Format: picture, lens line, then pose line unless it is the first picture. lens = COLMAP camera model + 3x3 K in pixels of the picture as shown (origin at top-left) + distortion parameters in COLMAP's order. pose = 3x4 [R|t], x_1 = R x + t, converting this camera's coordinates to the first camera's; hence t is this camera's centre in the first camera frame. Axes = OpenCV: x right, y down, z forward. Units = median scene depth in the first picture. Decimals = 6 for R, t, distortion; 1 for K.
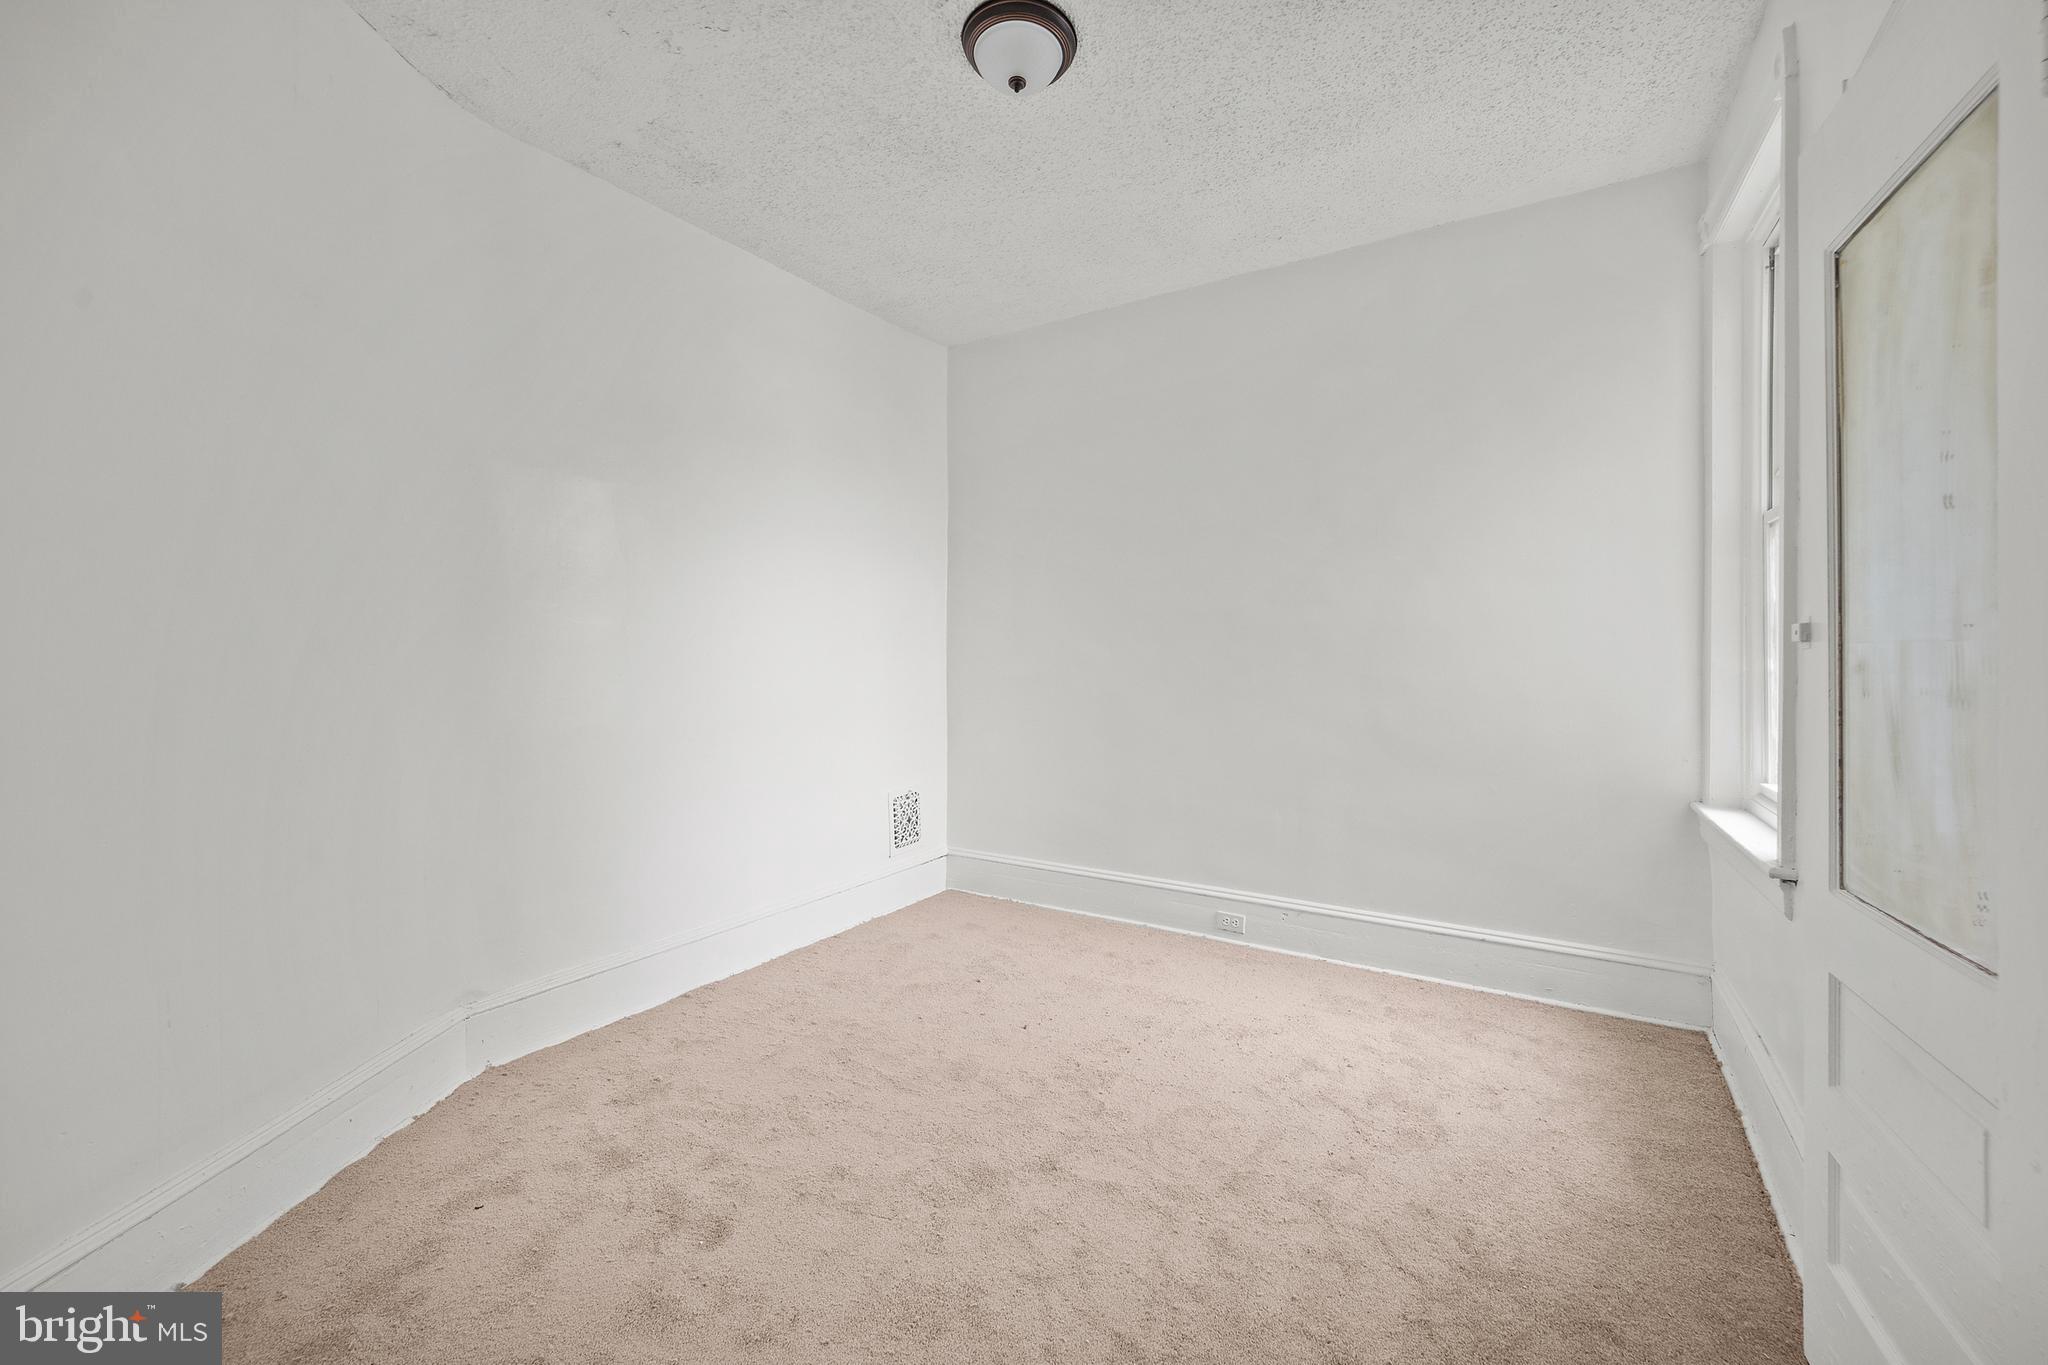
lens RADIAL K [[836.7, 0, 1015.4], [0, 836.7, 650.9], [0, 0, 1]] dist [-0.003617, -0.000498]
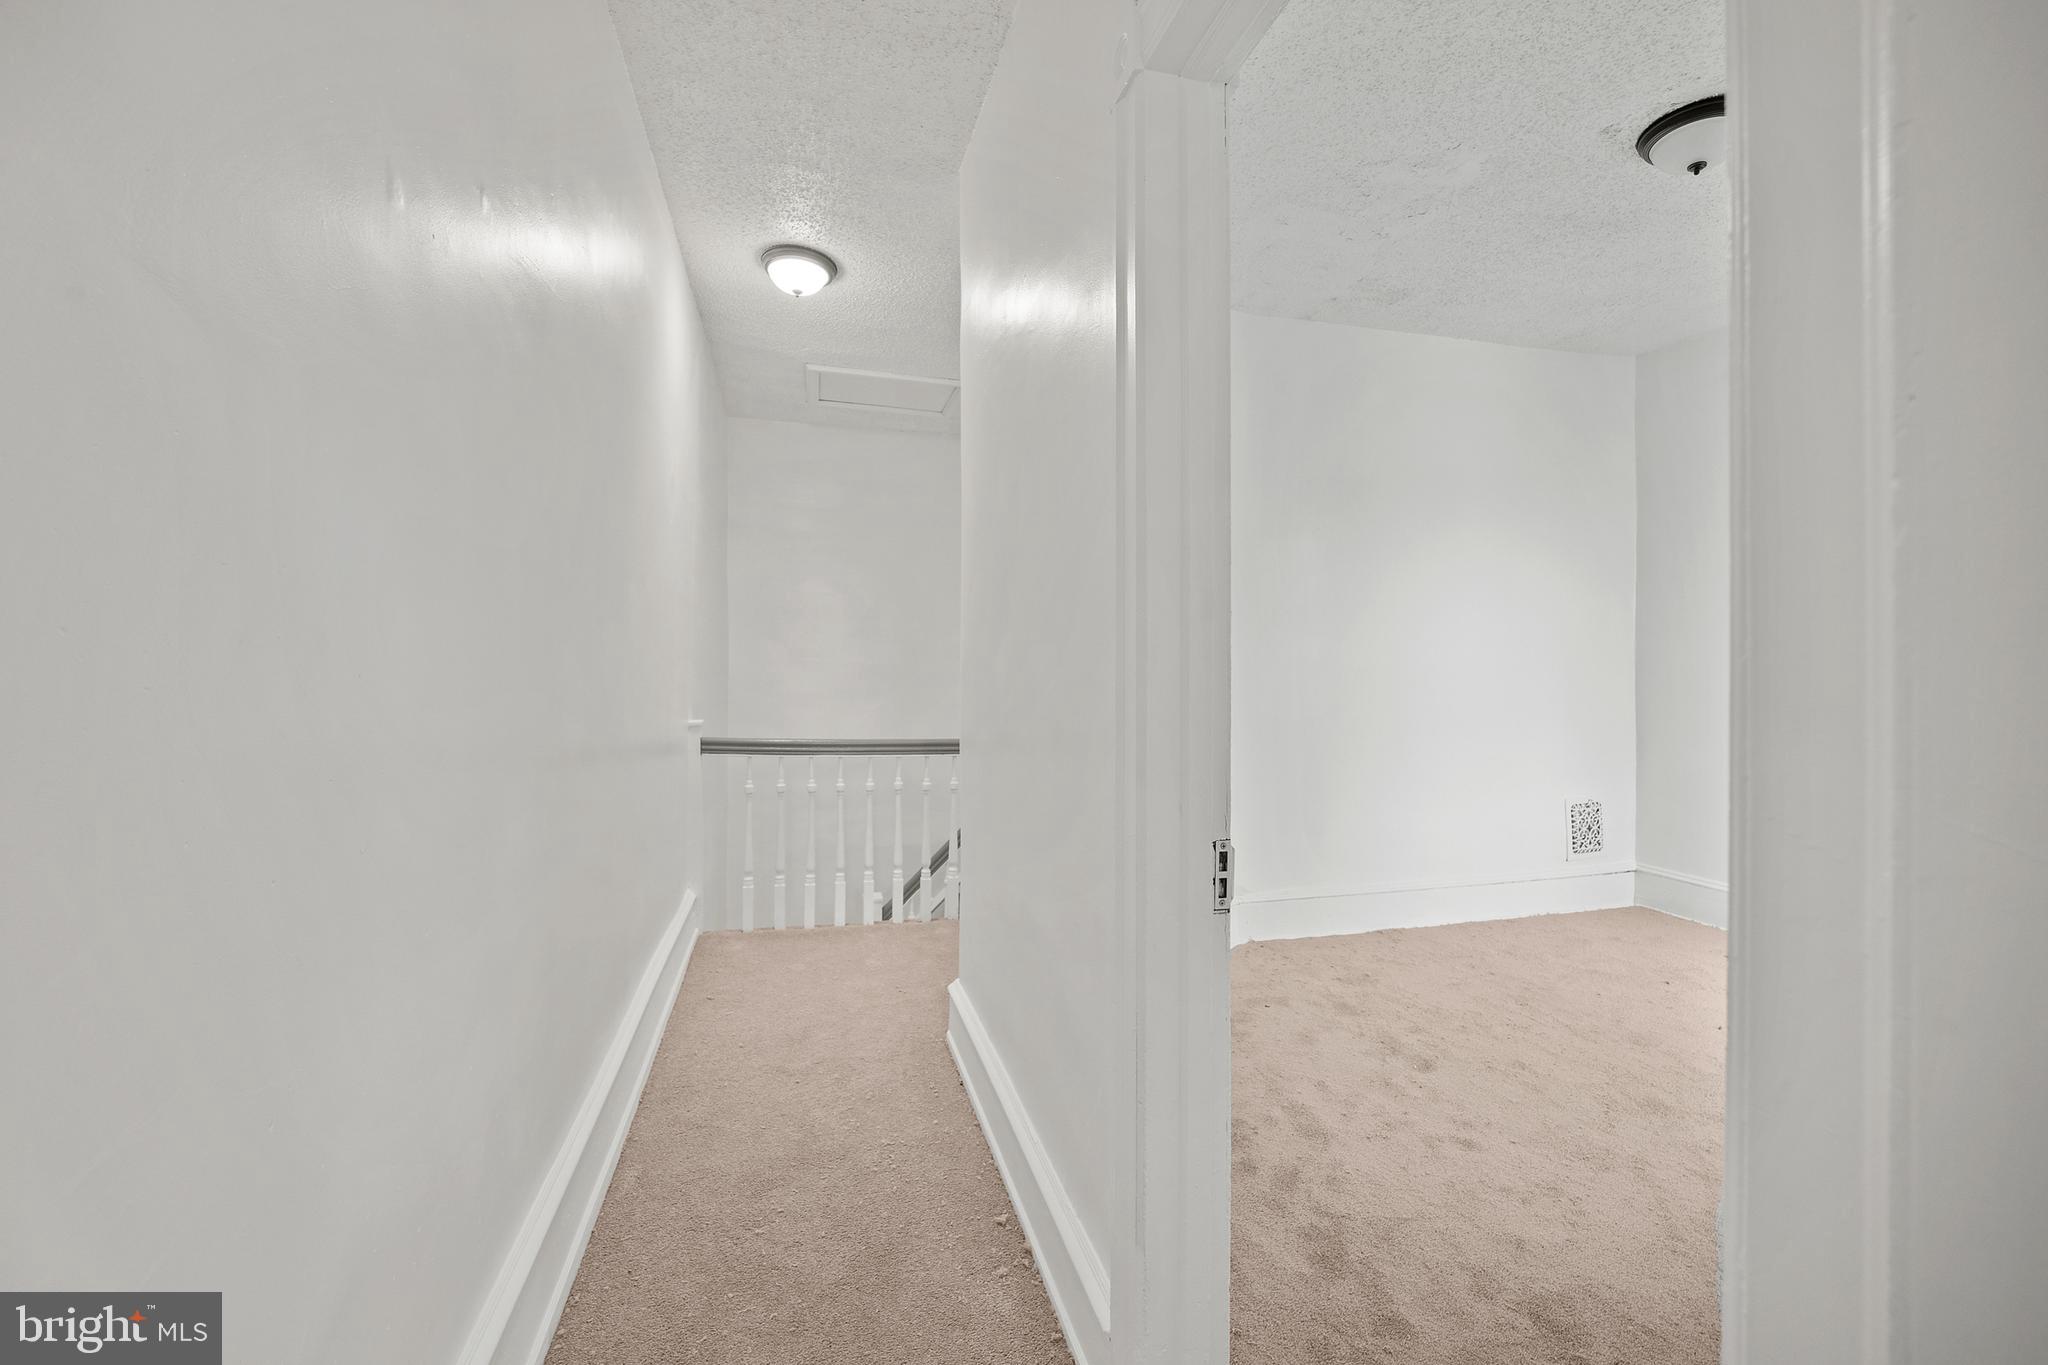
lens RADIAL K [[836.7, 0, 1015.4], [0, 836.7, 650.9], [0, 0, 1]] dist [-0.003617, -0.000498]
pose [[0.742269, -0.002504, -0.670097, 0.070216], [-0.005499, 0.999937, -0.009829, -0.006094], [0.670079, 0.010980, 0.742208, -0.445838]]
